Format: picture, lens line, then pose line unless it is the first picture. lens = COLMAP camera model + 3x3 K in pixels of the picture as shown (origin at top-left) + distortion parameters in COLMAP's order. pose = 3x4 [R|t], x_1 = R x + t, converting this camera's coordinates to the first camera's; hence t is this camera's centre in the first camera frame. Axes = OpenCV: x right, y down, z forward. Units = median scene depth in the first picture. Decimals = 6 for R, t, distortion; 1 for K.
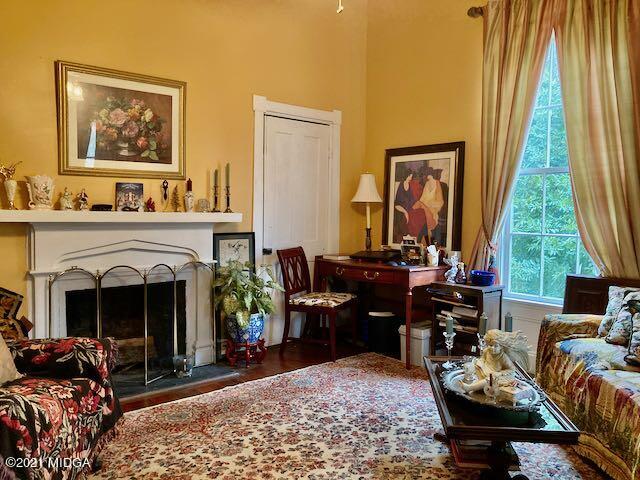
lens RADIAL K [[530.9, 0, 320.0], [0, 530.9, 240.0], [0, 0, 1]] dist [0.040613, -0.007304]
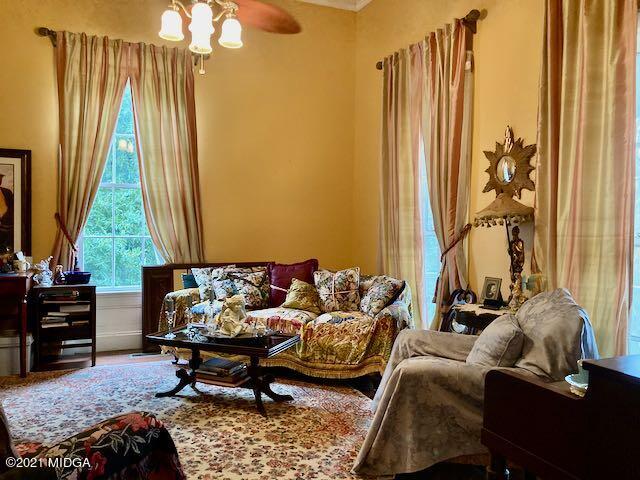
lens RADIAL K [[530.9, 0, 320.0], [0, 530.9, 240.0], [0, 0, 1]] dist [0.040613, -0.007304]
pose [[0.297653, -0.041051, 0.953791, -0.714609], [0.047221, 0.998485, 0.028238, -0.017022], [-0.953506, 0.036634, 0.299140, 0.195667]]
